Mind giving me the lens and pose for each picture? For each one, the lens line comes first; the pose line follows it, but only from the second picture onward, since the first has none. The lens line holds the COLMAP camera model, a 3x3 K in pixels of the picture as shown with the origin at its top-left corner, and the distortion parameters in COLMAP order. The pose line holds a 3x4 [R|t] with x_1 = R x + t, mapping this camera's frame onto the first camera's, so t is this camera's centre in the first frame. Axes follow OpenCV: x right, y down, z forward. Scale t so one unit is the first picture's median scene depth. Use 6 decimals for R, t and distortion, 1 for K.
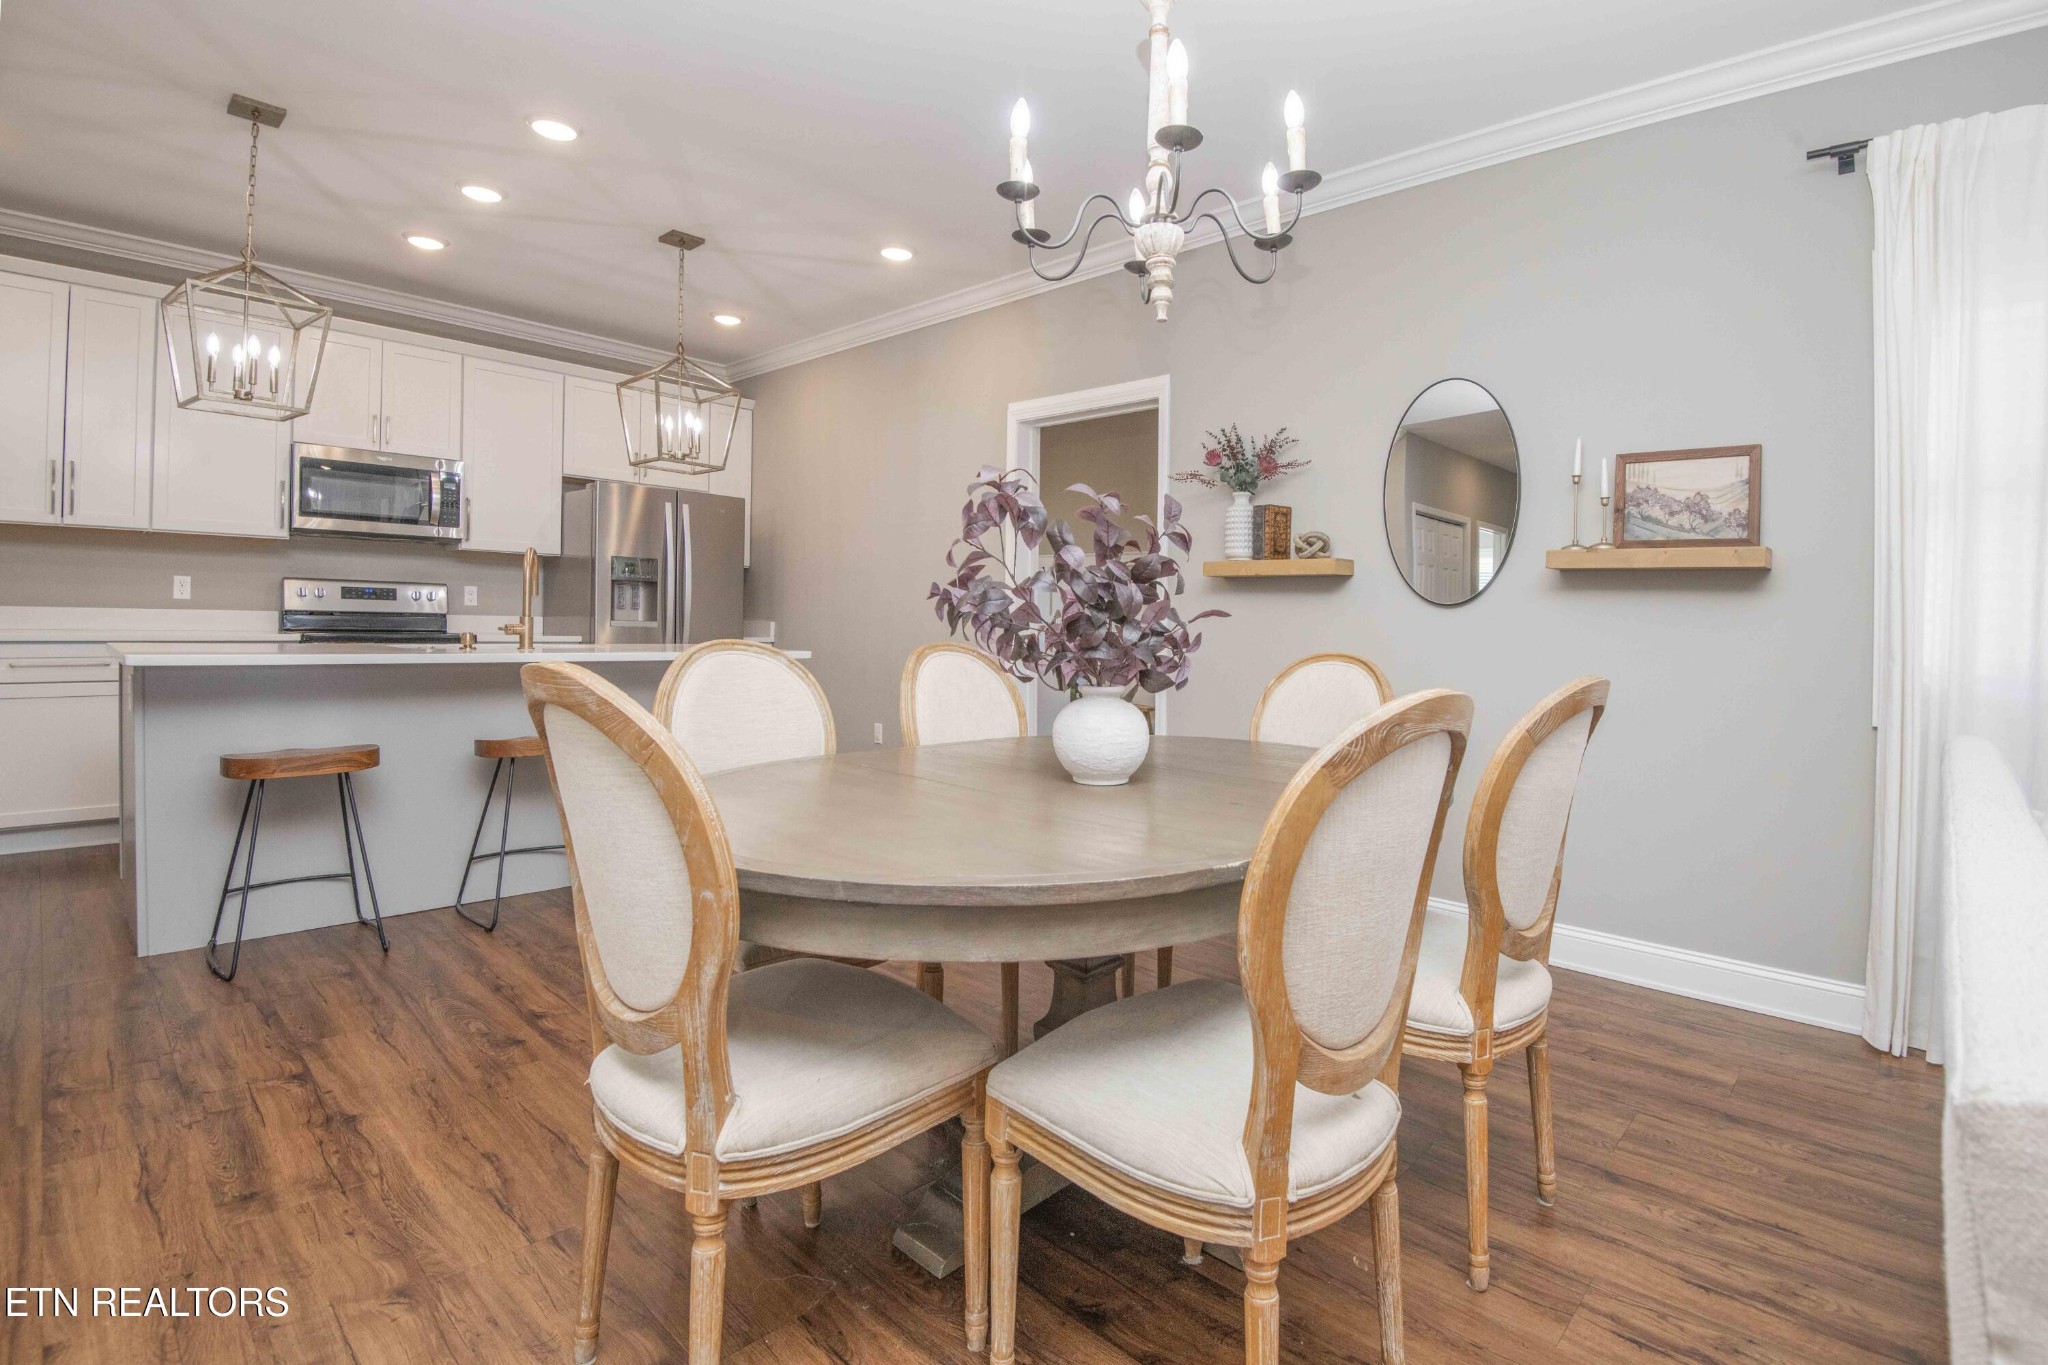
lens RADIAL K [[974.1, 0, 1102.4], [0, 974.1, 625.6], [0, 0, 1]] dist [-0.047999, -0.000648]
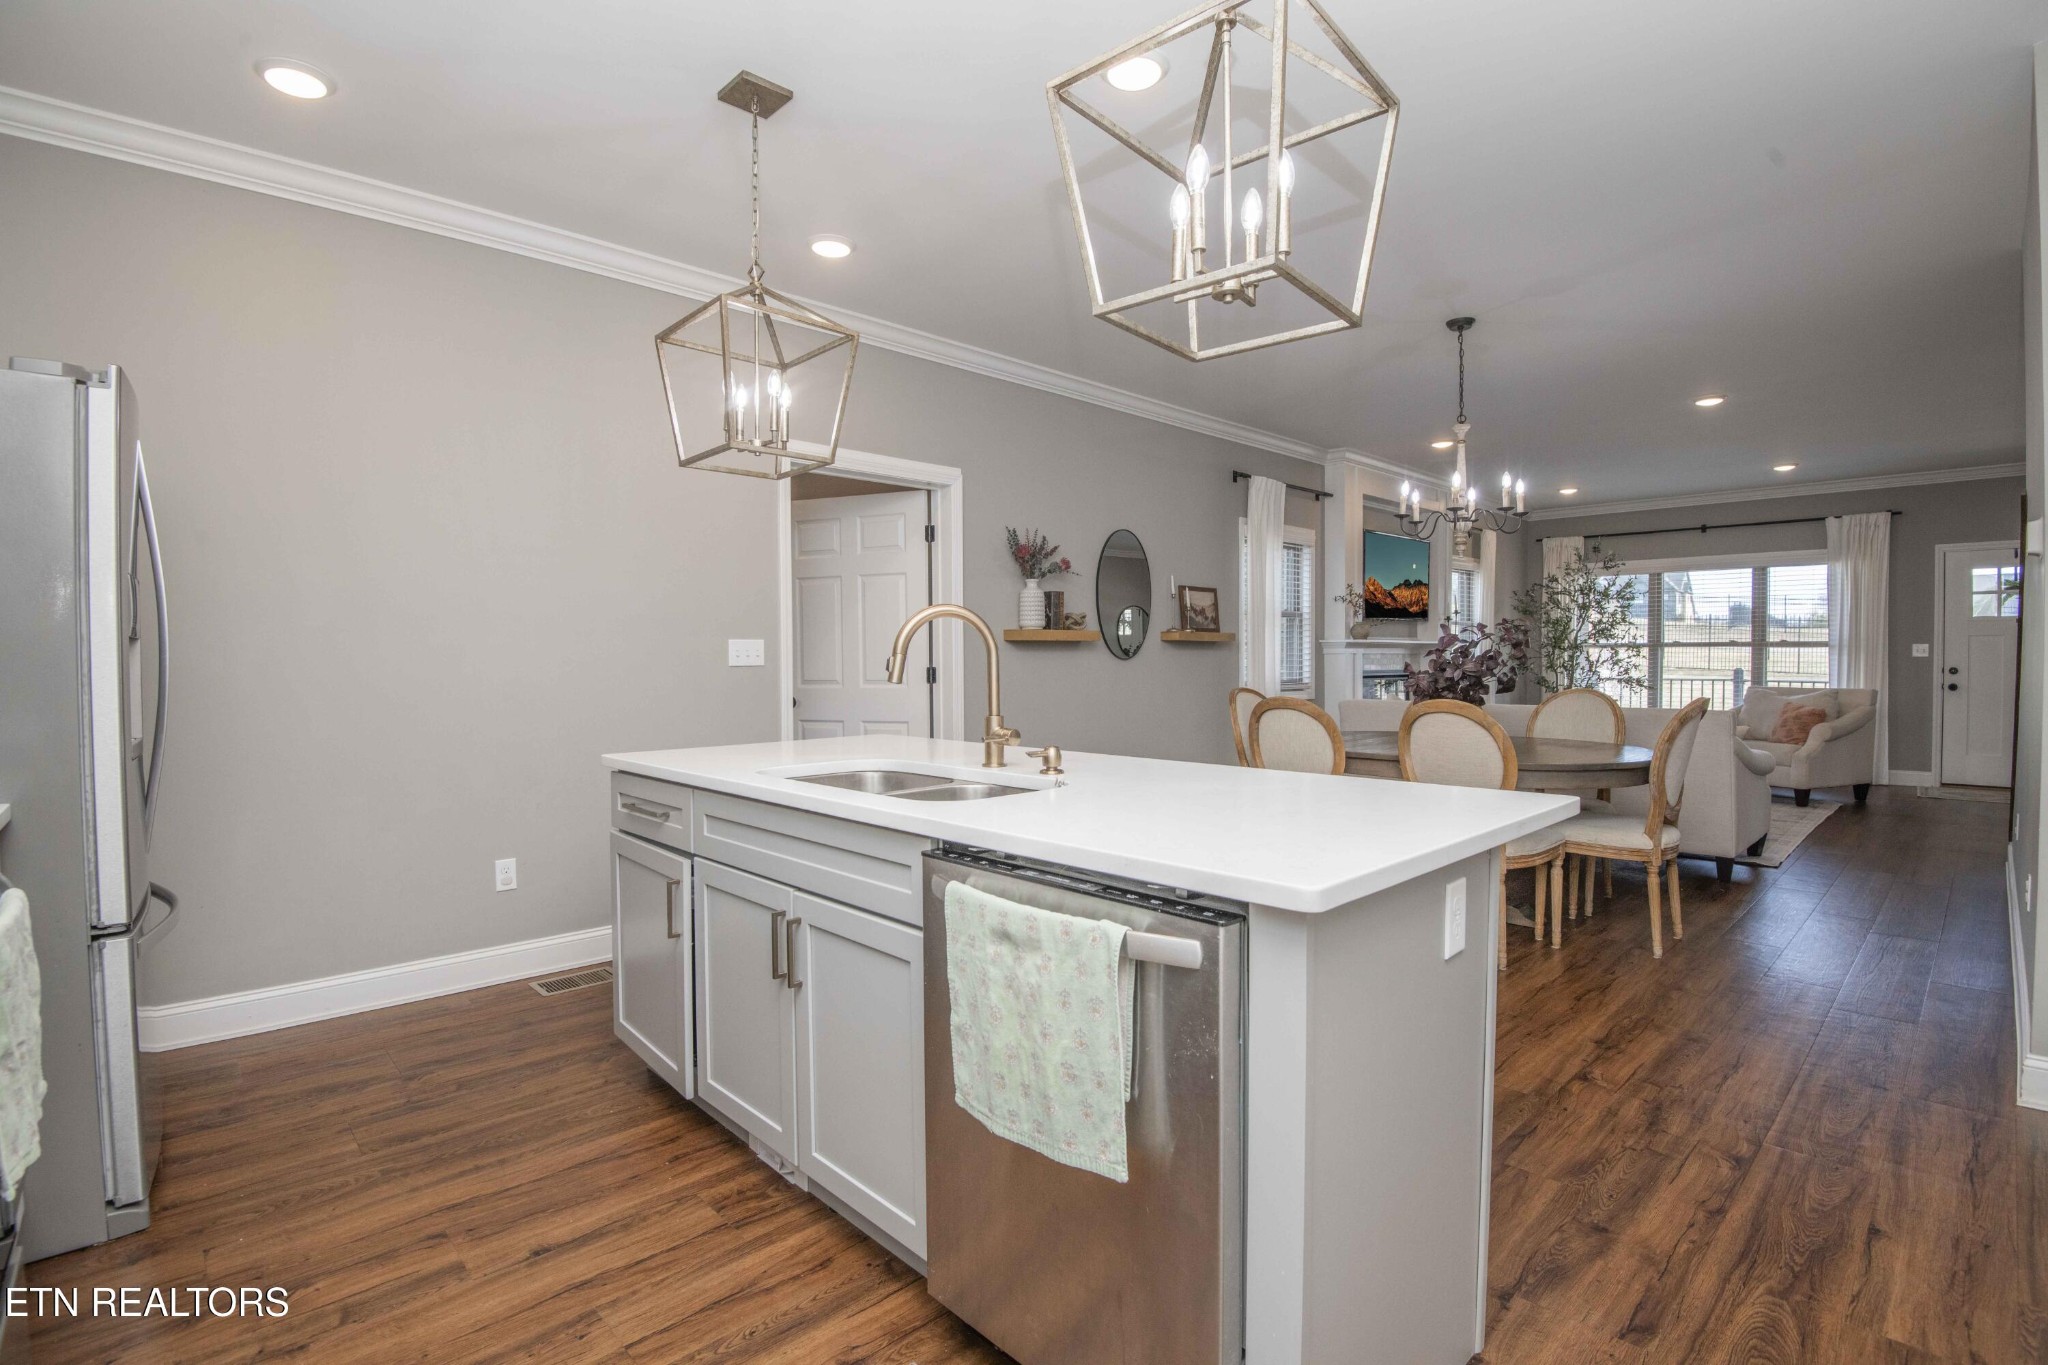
lens RADIAL K [[948.0, 0, 1030.6], [0, 948.0, 678.7], [0, 0, 1]] dist [-0.019167, -0.013656]
pose [[0.097629, -0.047373, 0.994095, -1.170872], [0.015427, 0.998818, 0.046083, -0.059772], [-0.995103, 0.010836, 0.098245, 0.874732]]
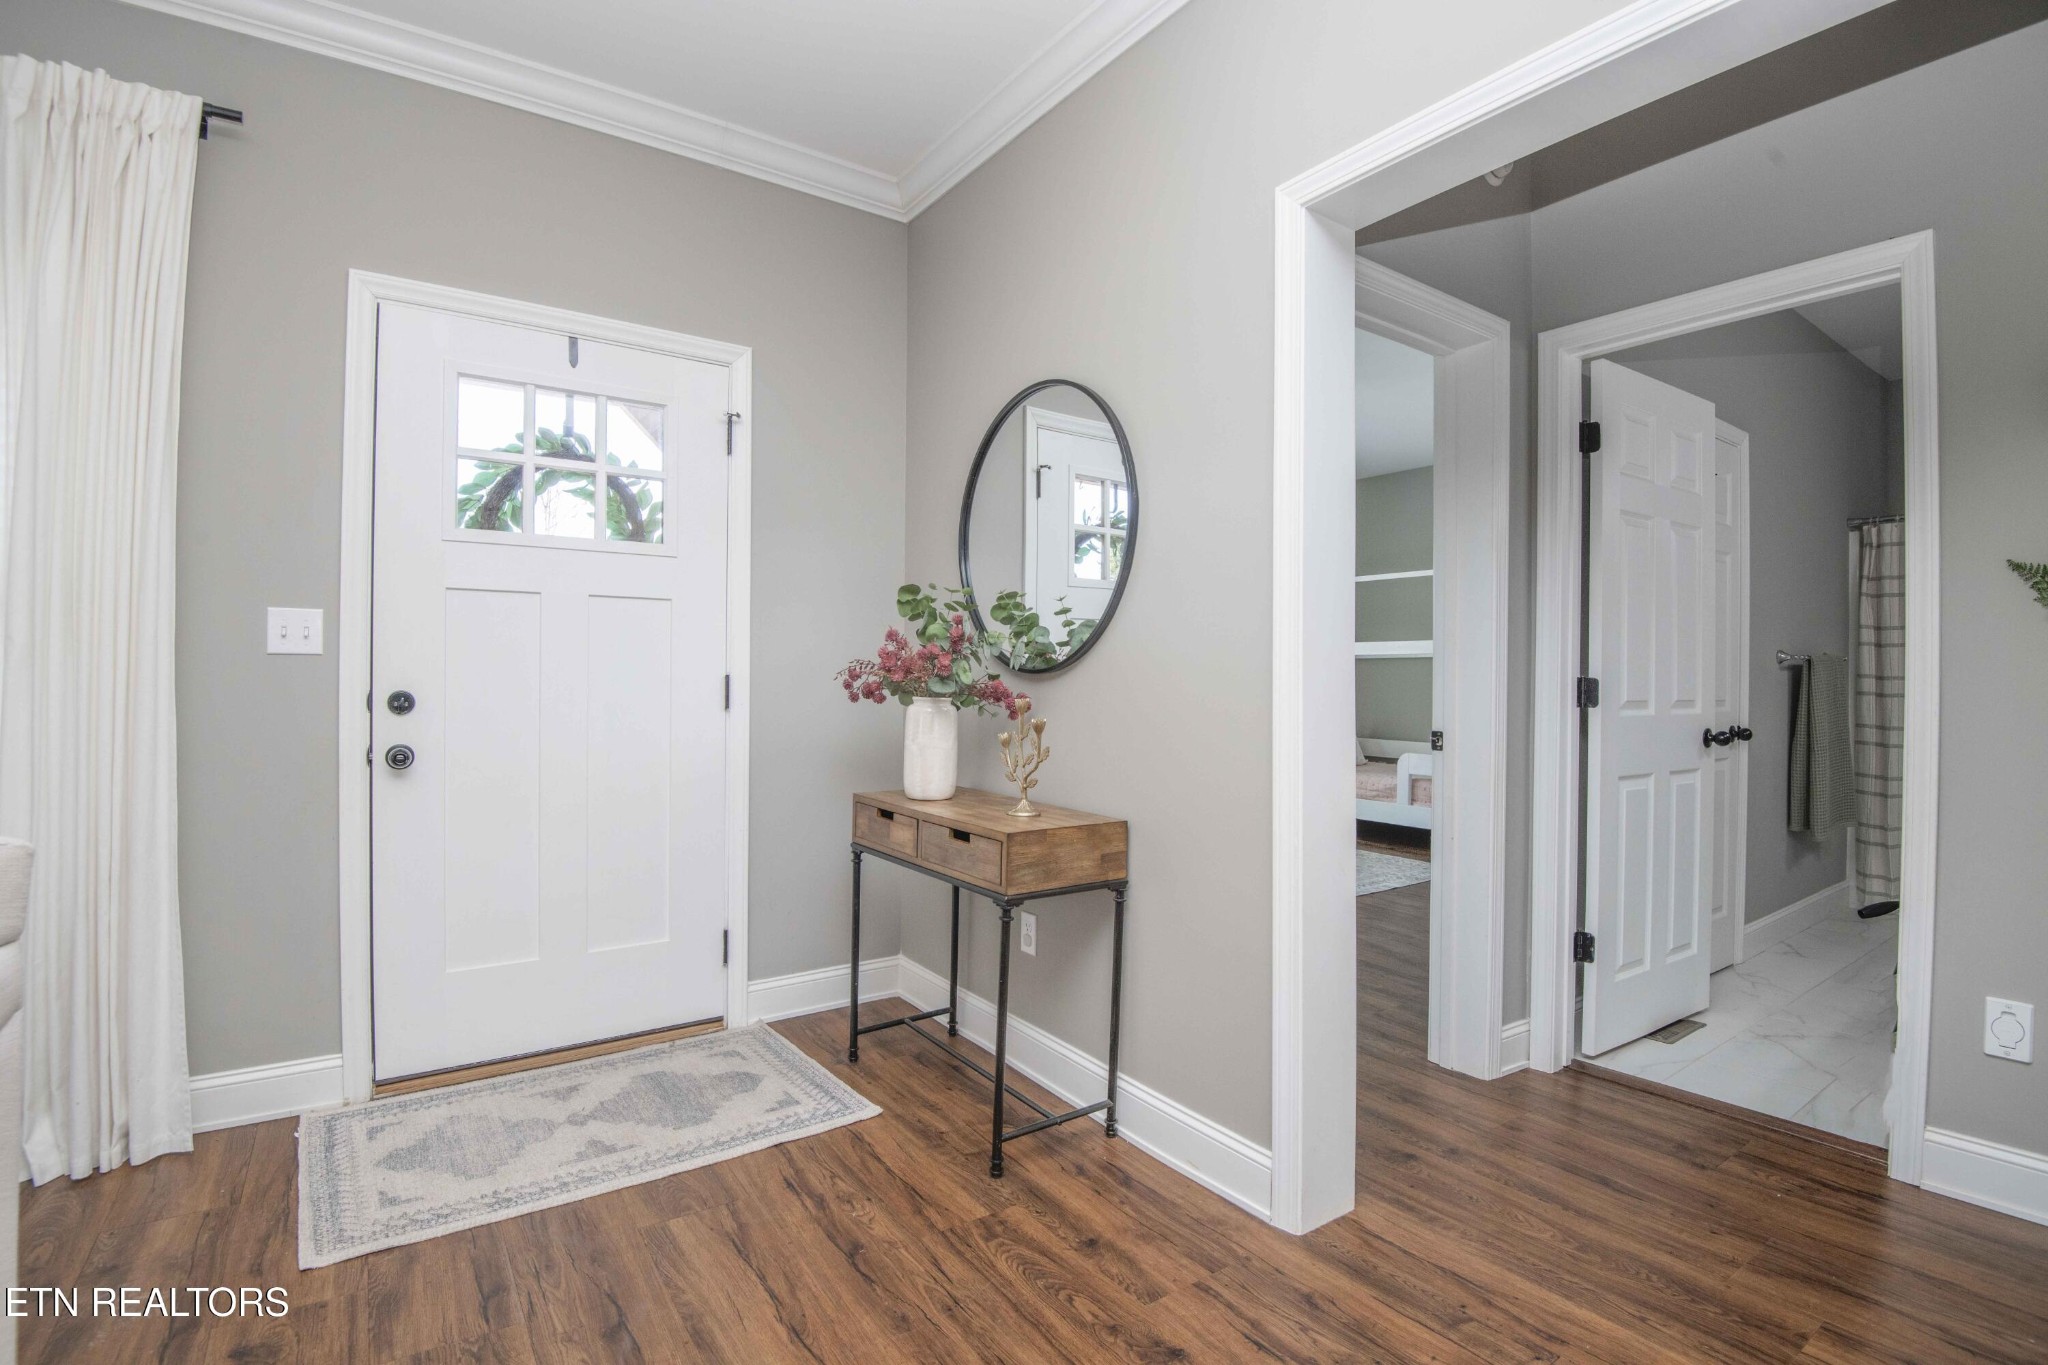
lens RADIAL K [[945.9, 0, 1024.0], [0, 945.9, 682.5], [0, 0, 1]] dist [-0.052381, 0.000177]
pose [[-0.969528, -0.033027, 0.242745, 0.497953], [-0.029214, 0.999387, 0.019293, 0.010737], [-0.243234, 0.011614, -0.969898, -0.466519]]
